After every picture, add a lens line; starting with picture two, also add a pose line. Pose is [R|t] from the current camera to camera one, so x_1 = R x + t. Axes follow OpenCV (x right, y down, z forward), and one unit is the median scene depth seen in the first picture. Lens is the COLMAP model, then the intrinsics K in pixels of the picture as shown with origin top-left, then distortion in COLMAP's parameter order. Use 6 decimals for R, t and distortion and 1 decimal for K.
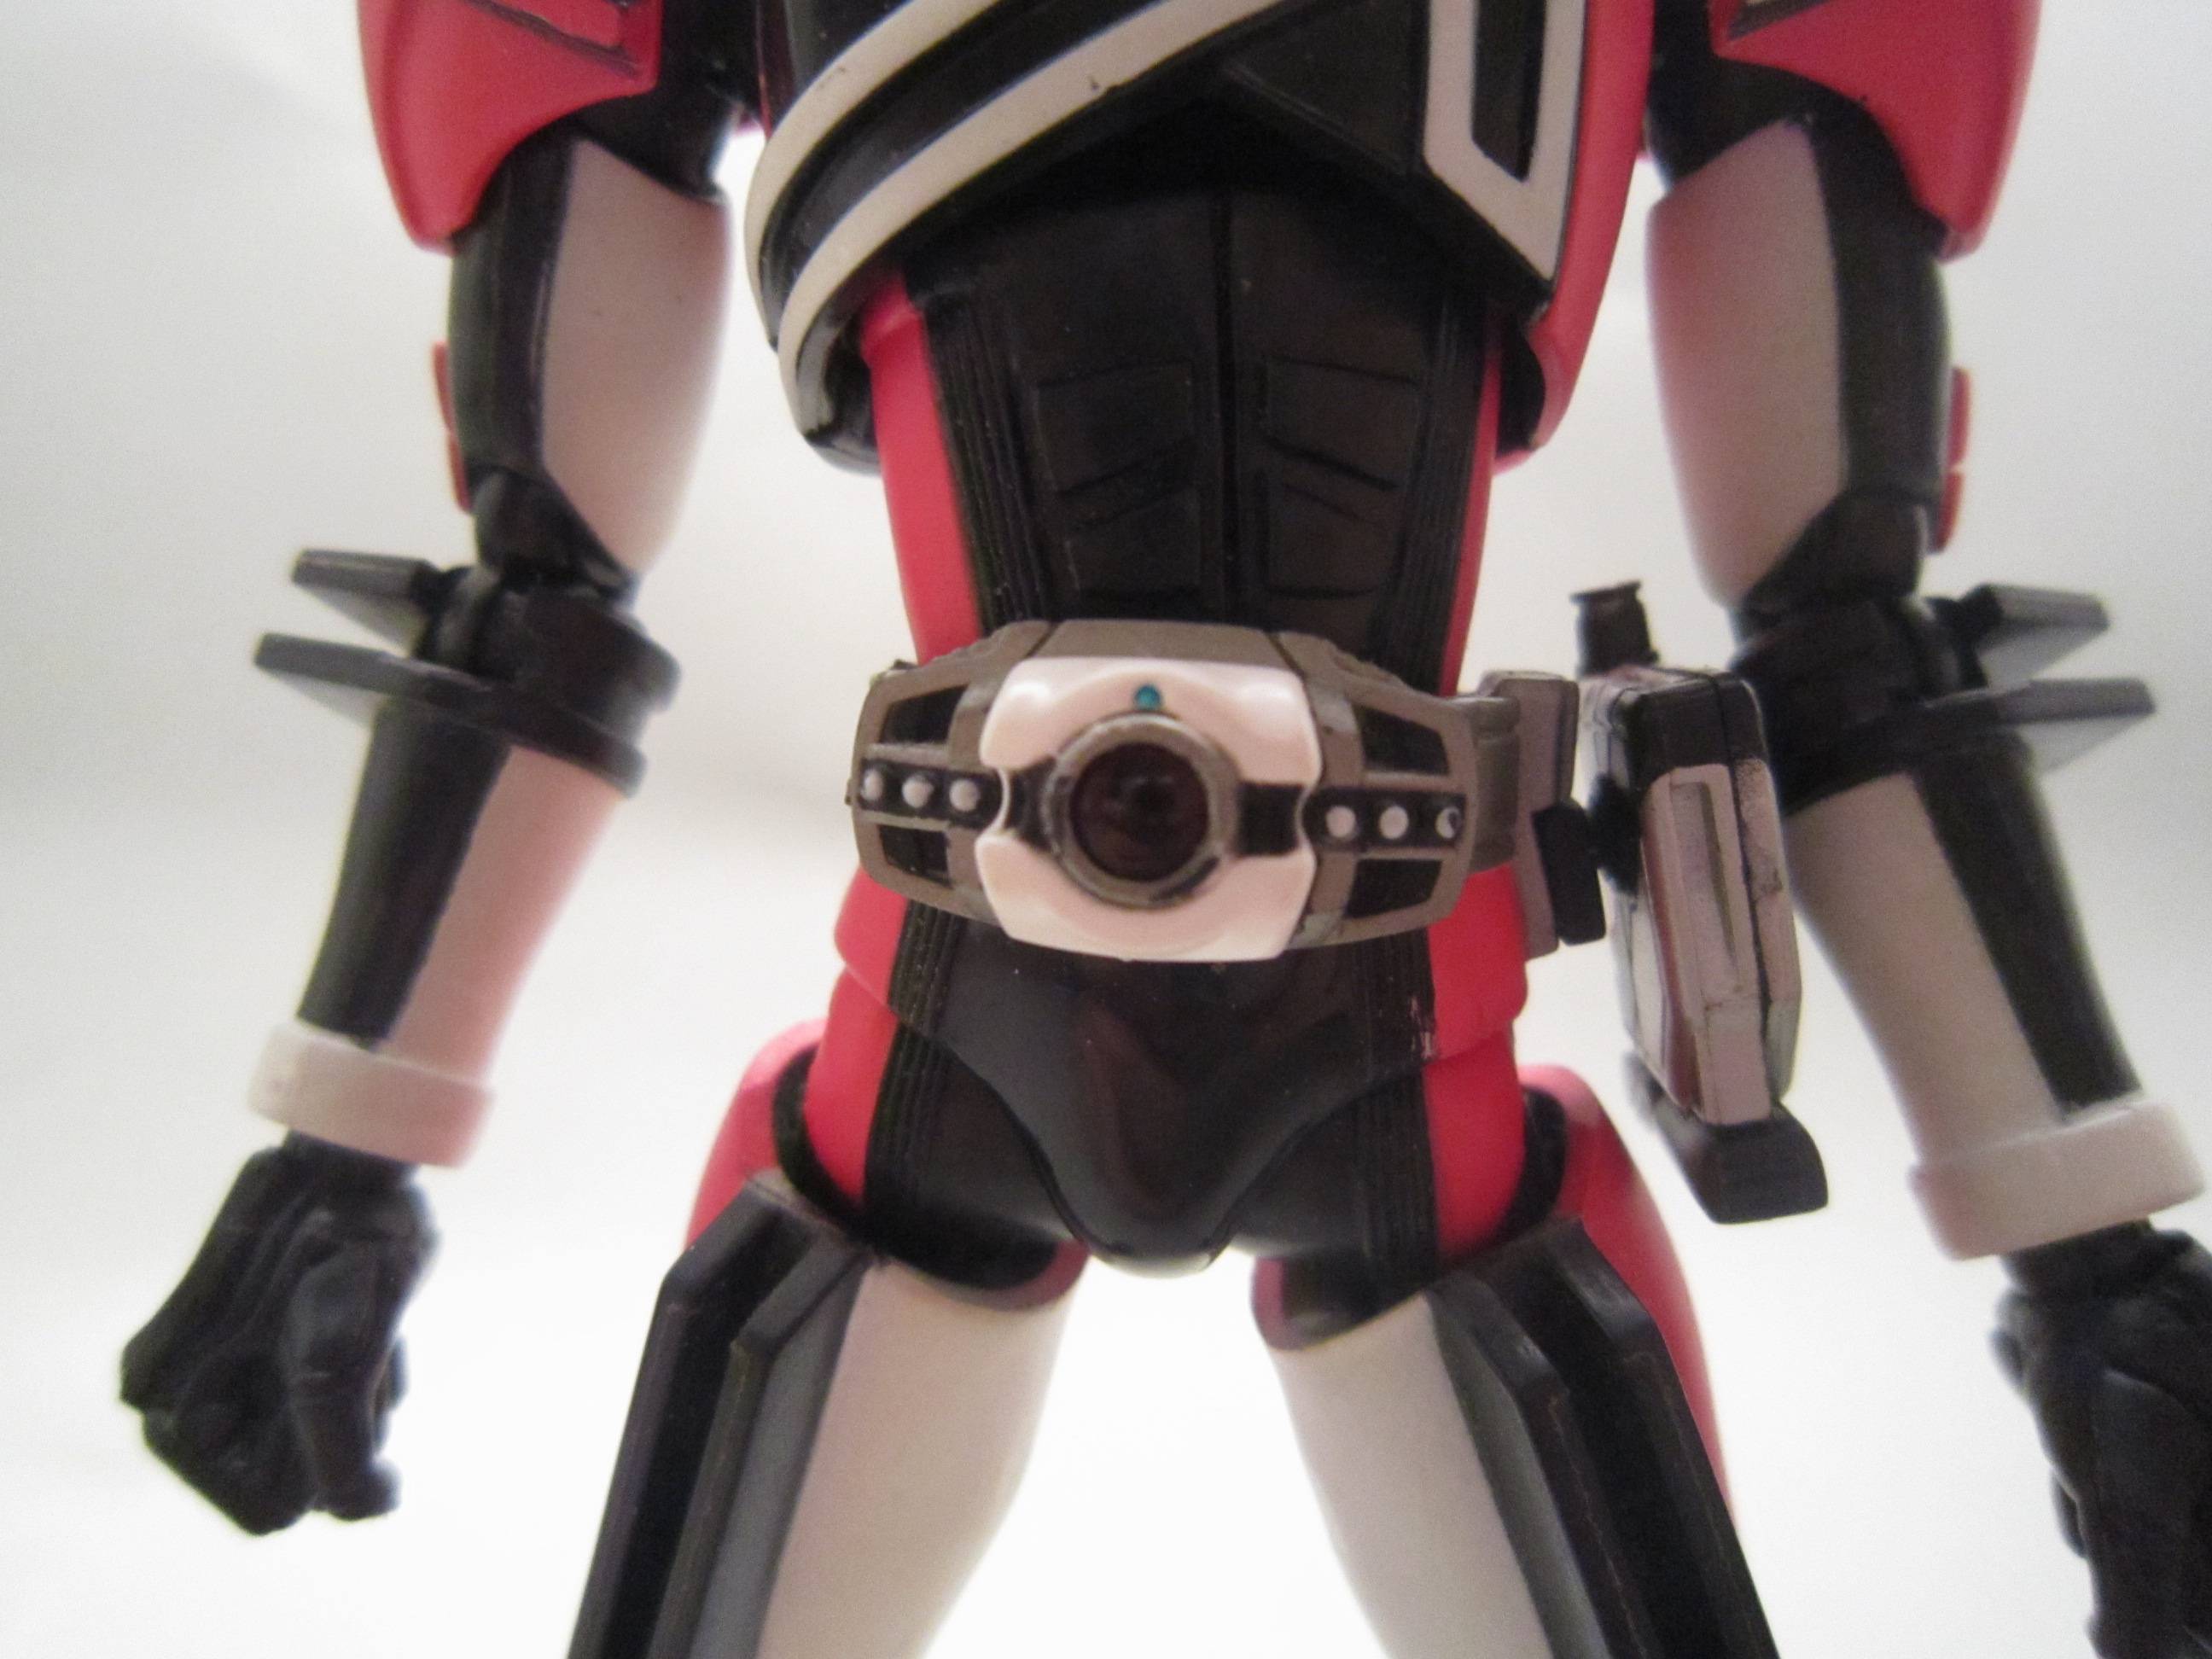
lens RADIAL K [[1595.2, 0, 1100.0], [0, 1595.2, 826.6], [0, 0, 1]] dist [-0.012218, -0.001121]
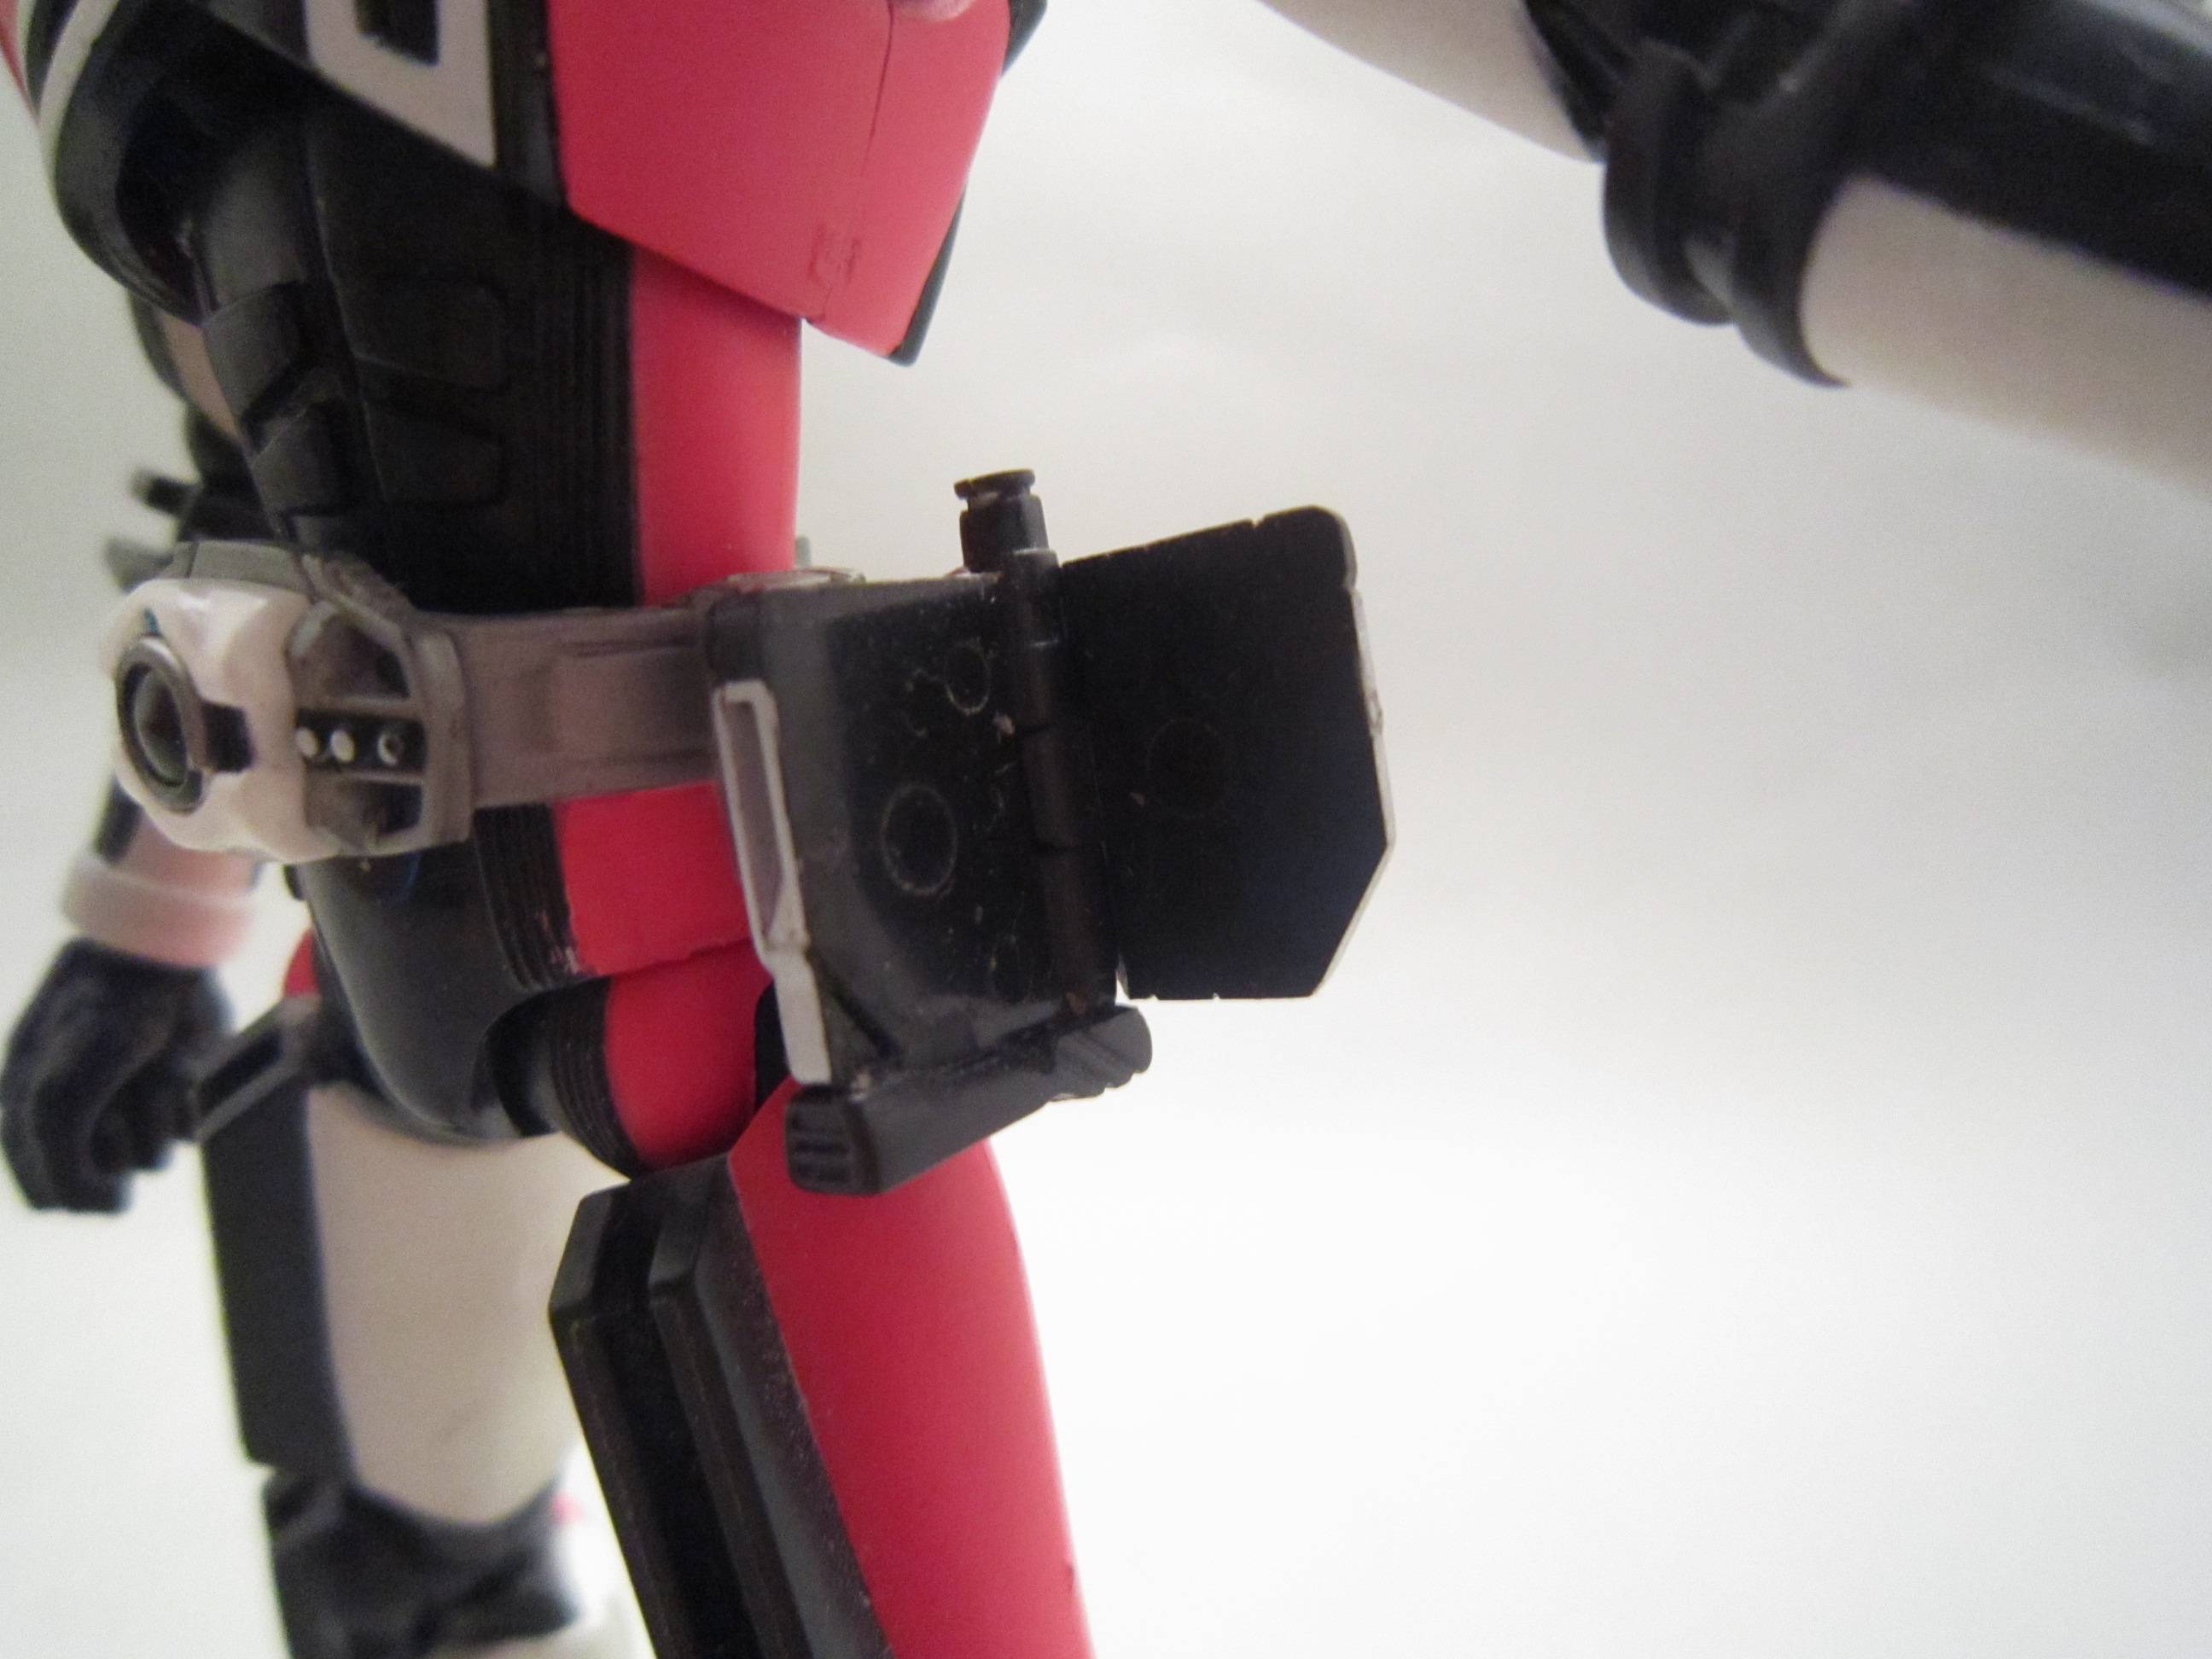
lens RADIAL K [[1595.2, 0, 1094.9], [0, 1595.2, 827.1], [0, 0, 1]] dist [-0.012218, -0.001121]
pose [[0.876782, 0.074715, -0.475048, 1.041408], [-0.017406, 0.992140, 0.123916, -0.081163], [0.480573, -0.100379, 0.871191, 0.319756]]
